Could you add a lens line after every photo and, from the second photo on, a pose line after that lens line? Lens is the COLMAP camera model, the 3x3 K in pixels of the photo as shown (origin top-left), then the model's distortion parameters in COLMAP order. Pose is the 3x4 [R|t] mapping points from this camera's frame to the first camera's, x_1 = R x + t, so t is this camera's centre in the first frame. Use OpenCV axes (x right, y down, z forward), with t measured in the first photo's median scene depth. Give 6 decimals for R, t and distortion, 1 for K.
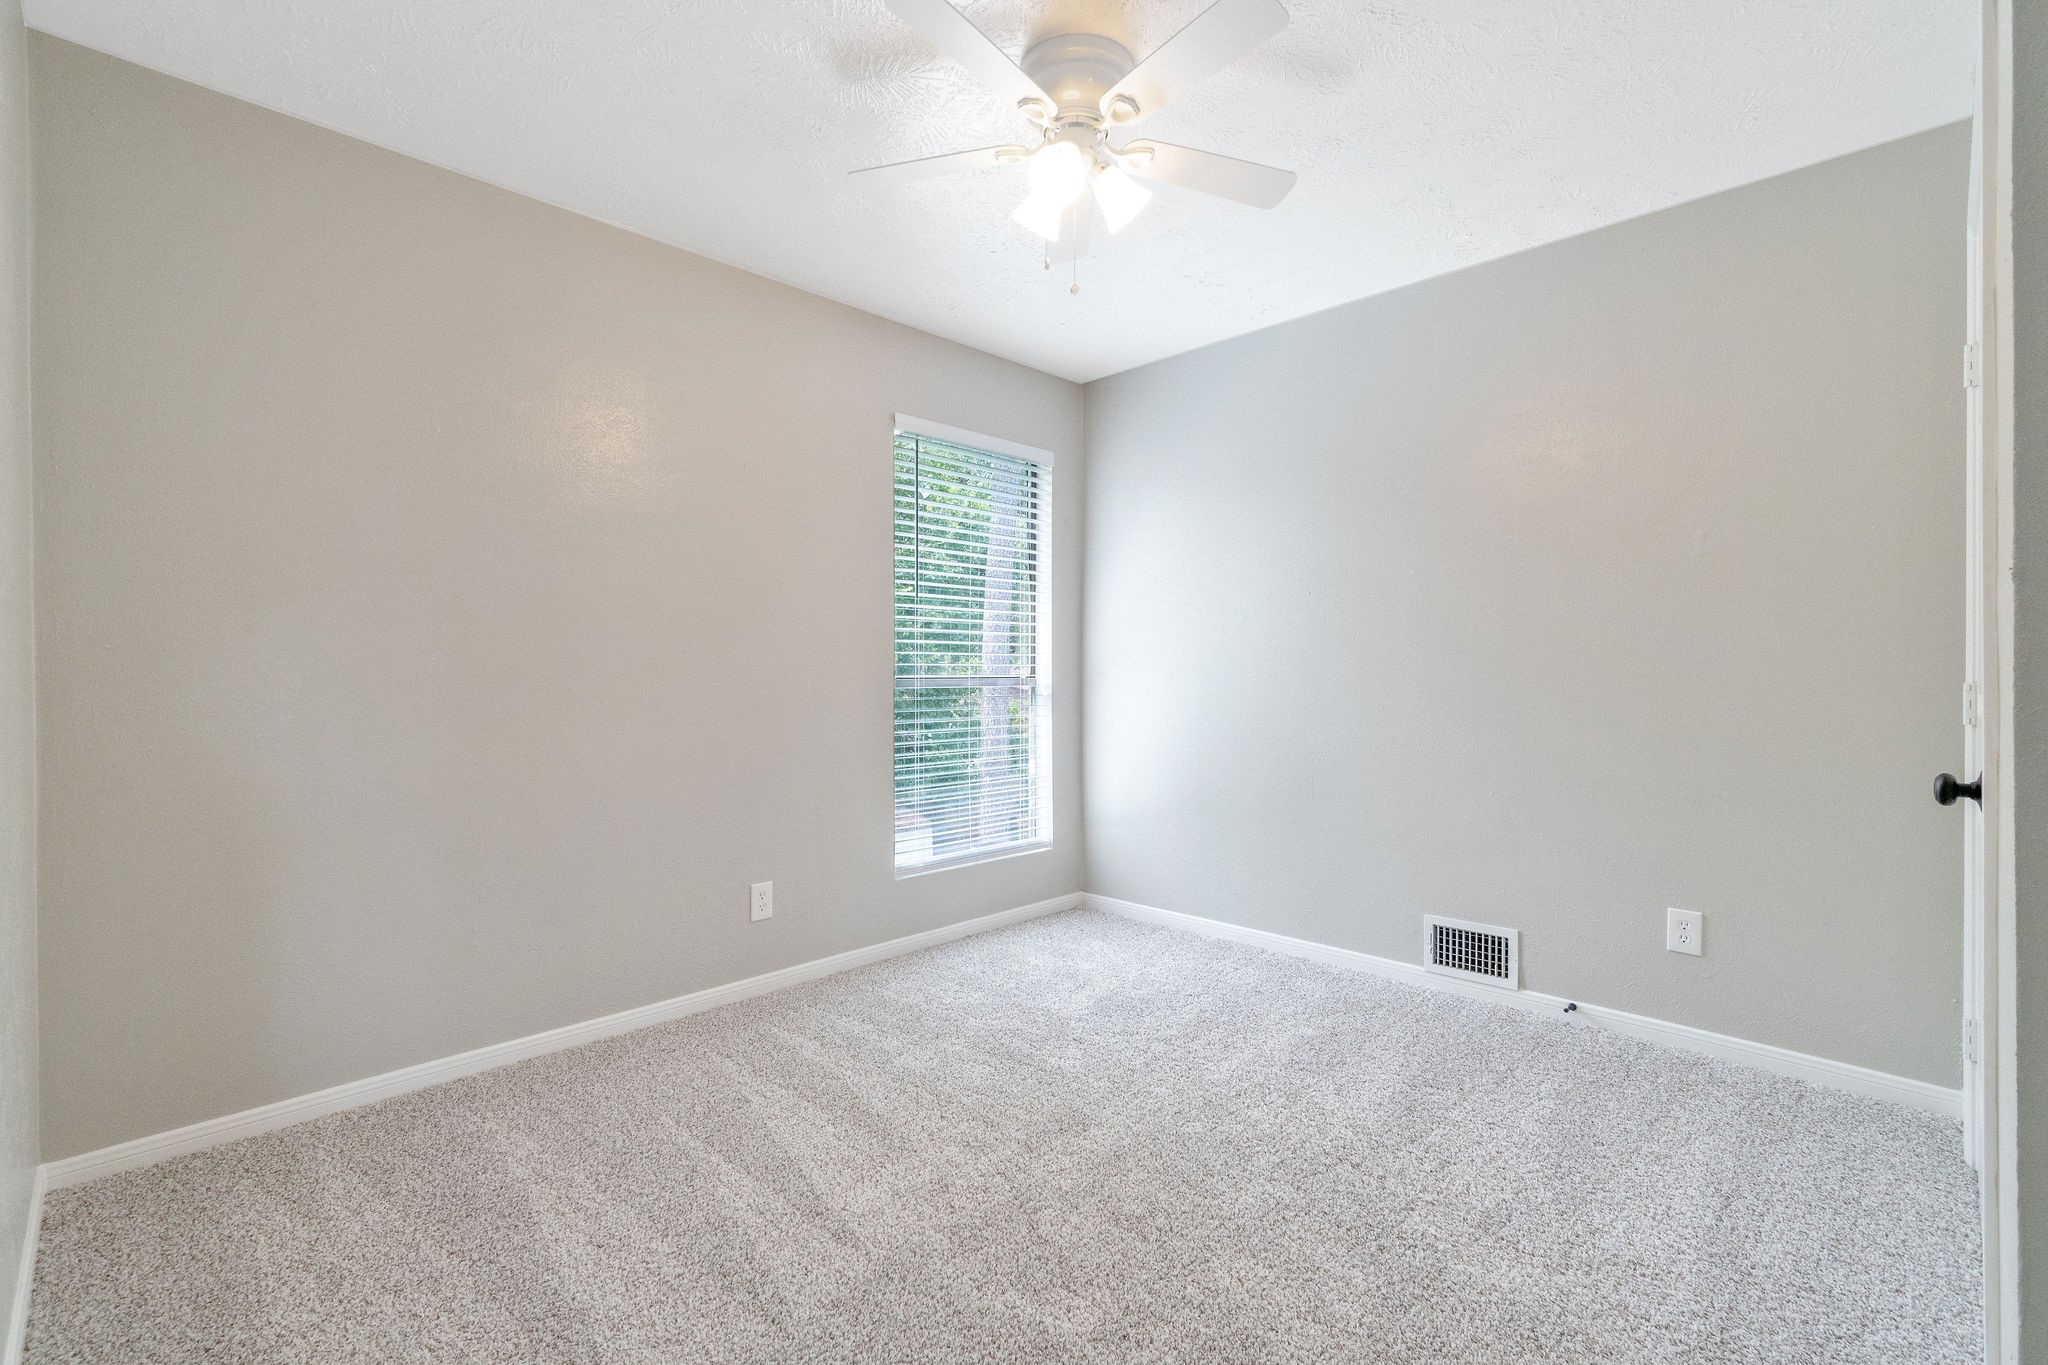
lens RADIAL K [[877.7, 0, 1018.2], [0, 877.7, 680.1], [0, 0, 1]] dist [-0.002409, -0.000251]
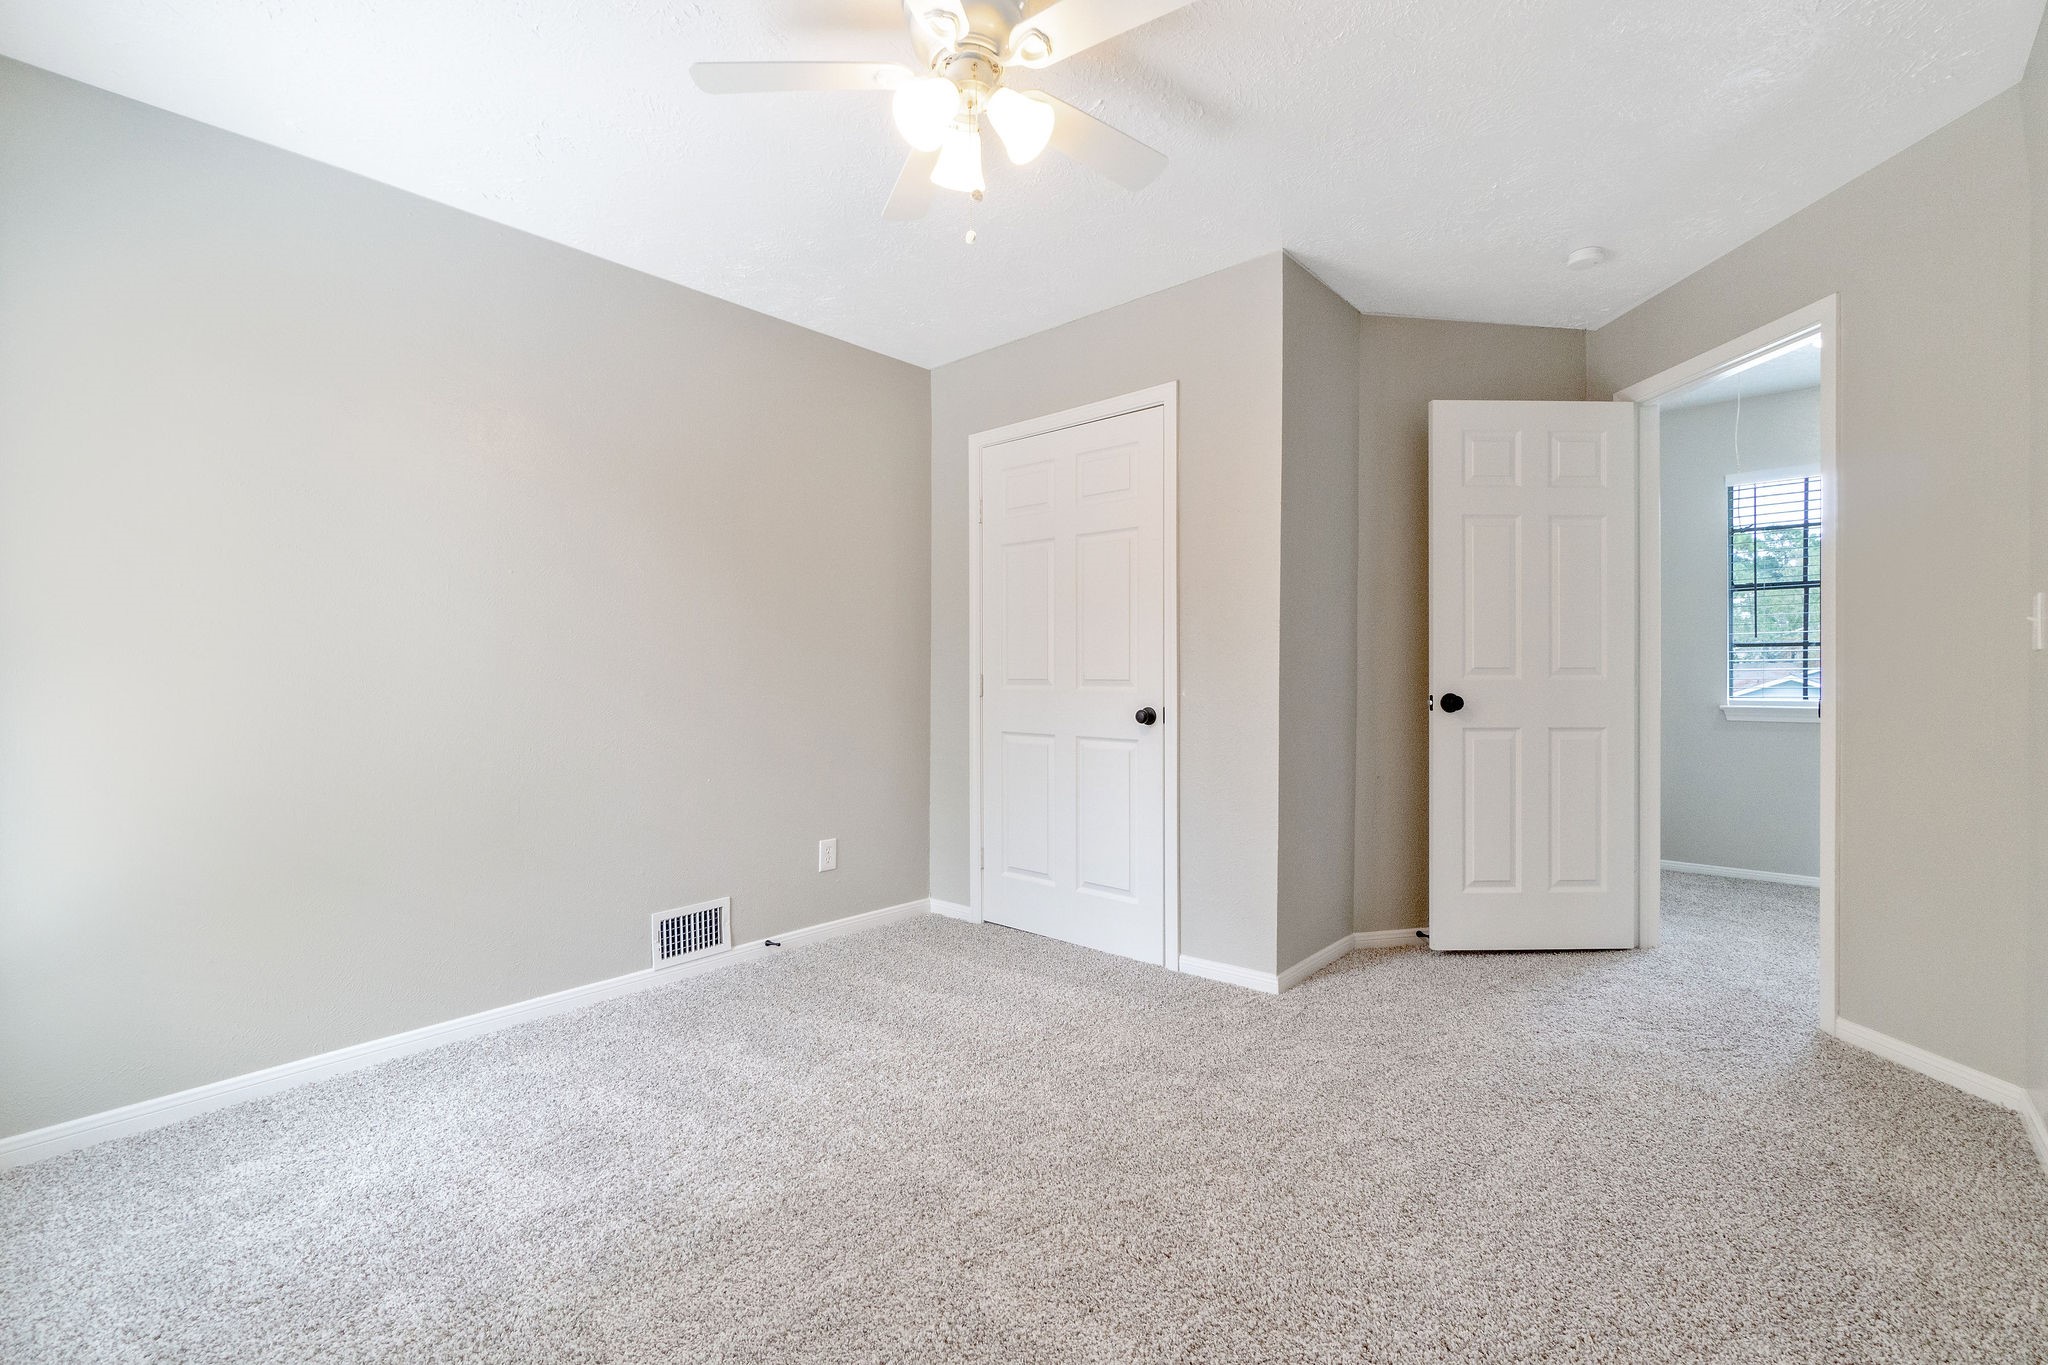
lens RADIAL K [[877.7, 0, 1018.2], [0, 877.7, 680.1], [0, 0, 1]] dist [-0.002409, -0.000251]
pose [[-0.046652, -0.006911, 0.998887, -0.581116], [0.012325, 0.999896, 0.007494, 0.000810], [-0.998835, 0.012661, -0.046562, 0.674884]]
